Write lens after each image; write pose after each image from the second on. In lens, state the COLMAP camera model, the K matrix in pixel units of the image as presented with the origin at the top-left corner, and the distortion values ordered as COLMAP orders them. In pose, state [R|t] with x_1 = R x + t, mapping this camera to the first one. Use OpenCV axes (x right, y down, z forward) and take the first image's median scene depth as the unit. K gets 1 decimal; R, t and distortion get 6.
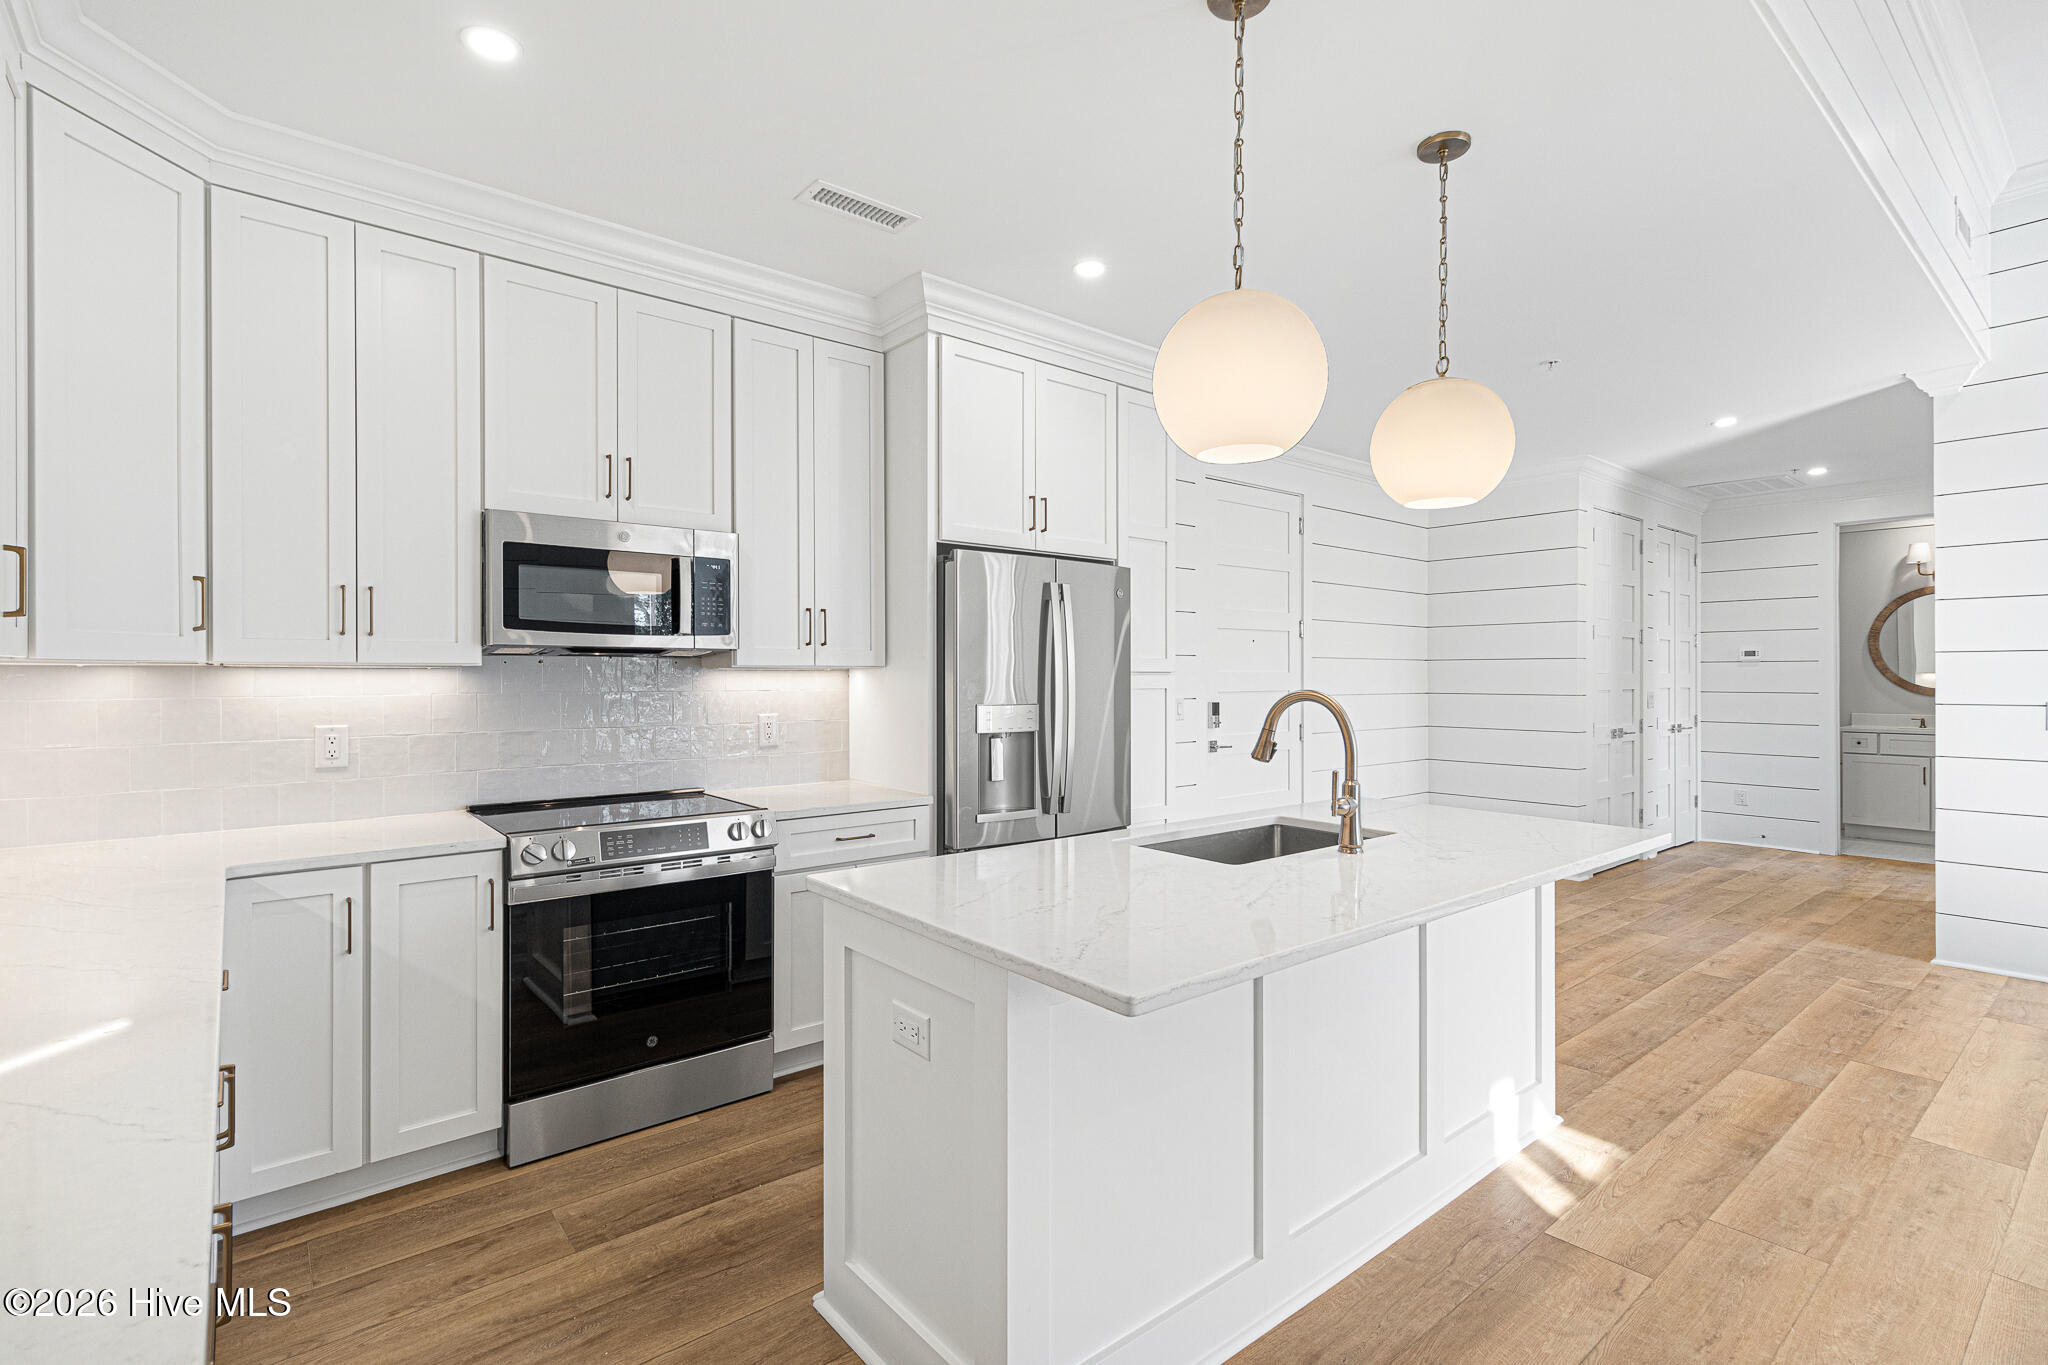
lens RADIAL K [[926.9, 0, 1032.2], [0, 926.9, 675.4], [0, 0, 1]] dist [0.001872, 0.000259]
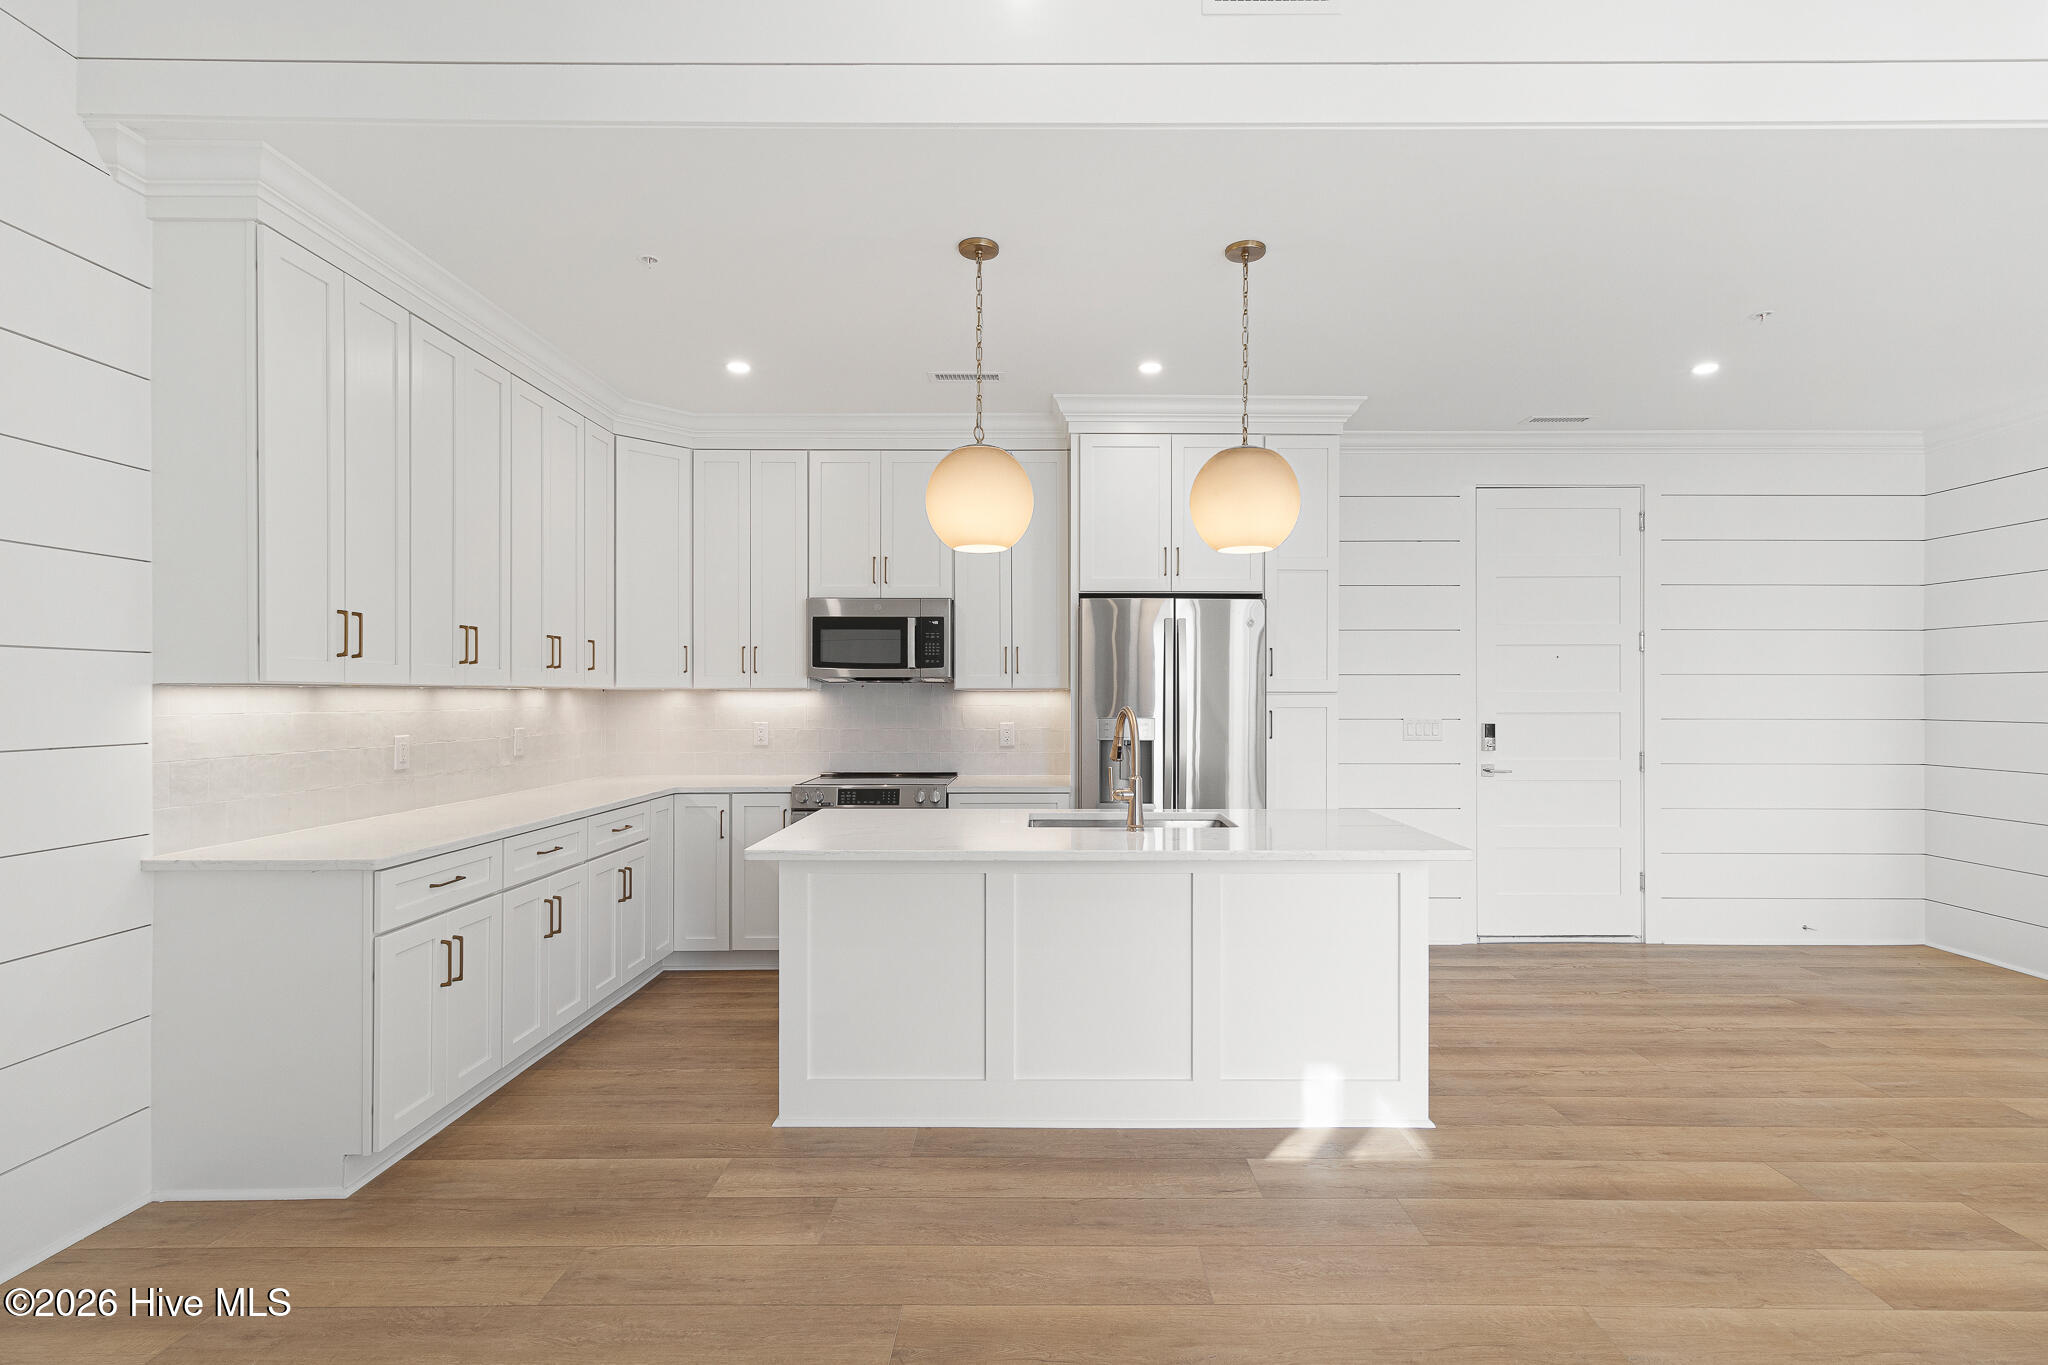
lens RADIAL K [[967.5, 0, 1025.7], [0, 967.5, 692.6], [0, 0, 1]] dist [0.000613, -0.000346]
pose [[0.761975, -0.001517, -0.647604, 0.885965], [-0.000619, 0.999995, -0.003071, 0.001003], [0.647606, 0.002741, 0.761971, -0.108442]]
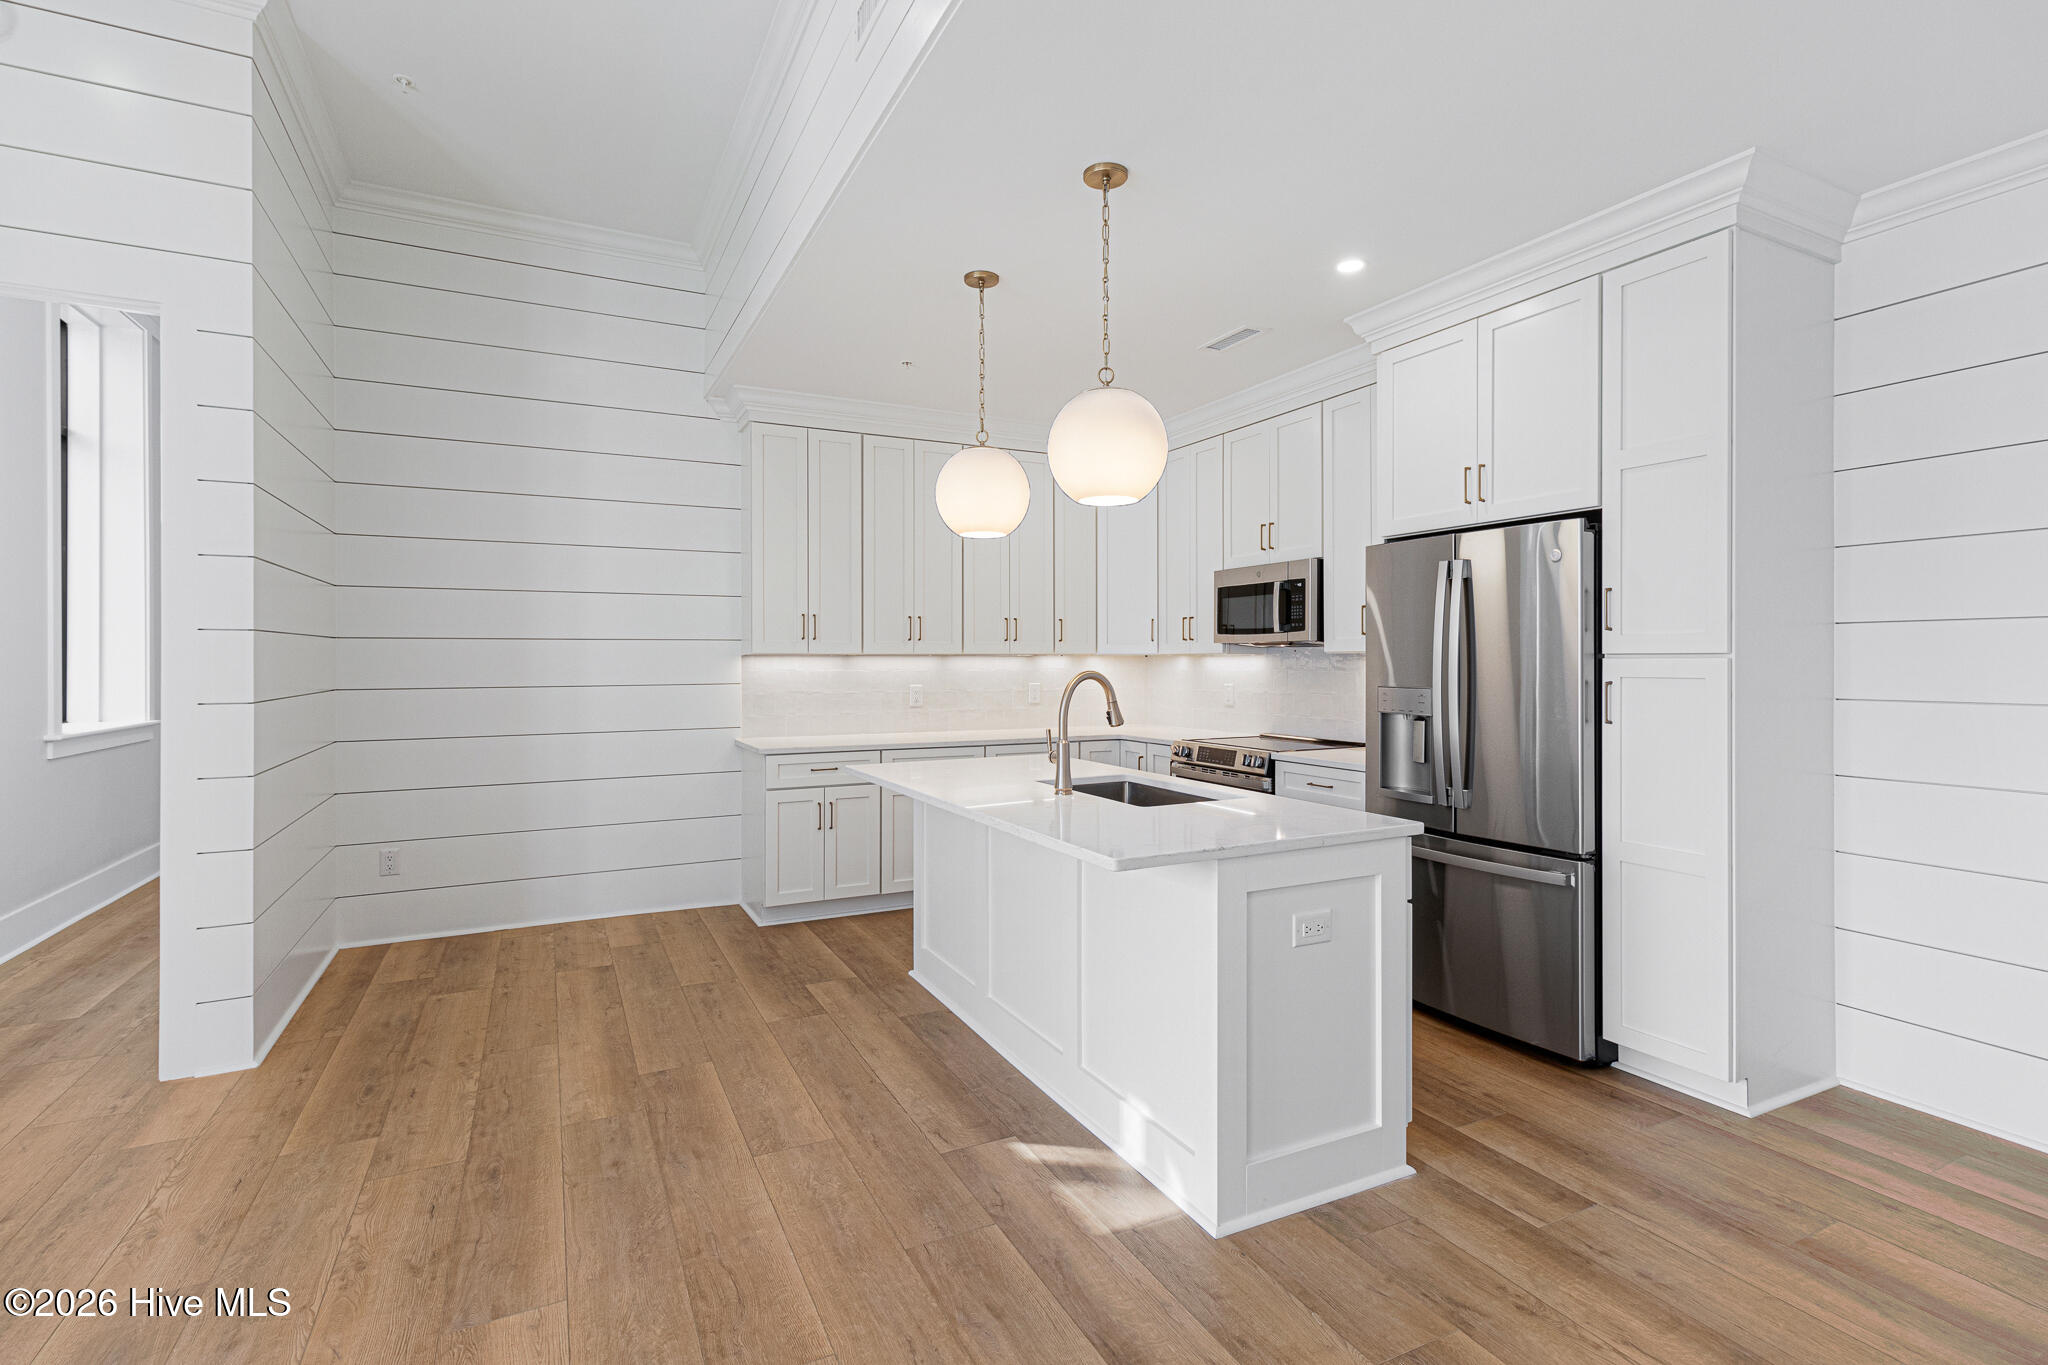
lens RADIAL K [[901.0, 0, 989.3], [0, 901.0, 661.7], [0, 0, 1]] dist [0.002706, 0.000417]
pose [[-0.215042, 0.006243, -0.976585, 1.293535], [0.002075, 0.999980, 0.005936, -0.006661], [0.976603, -0.000750, -0.215051, 0.939622]]
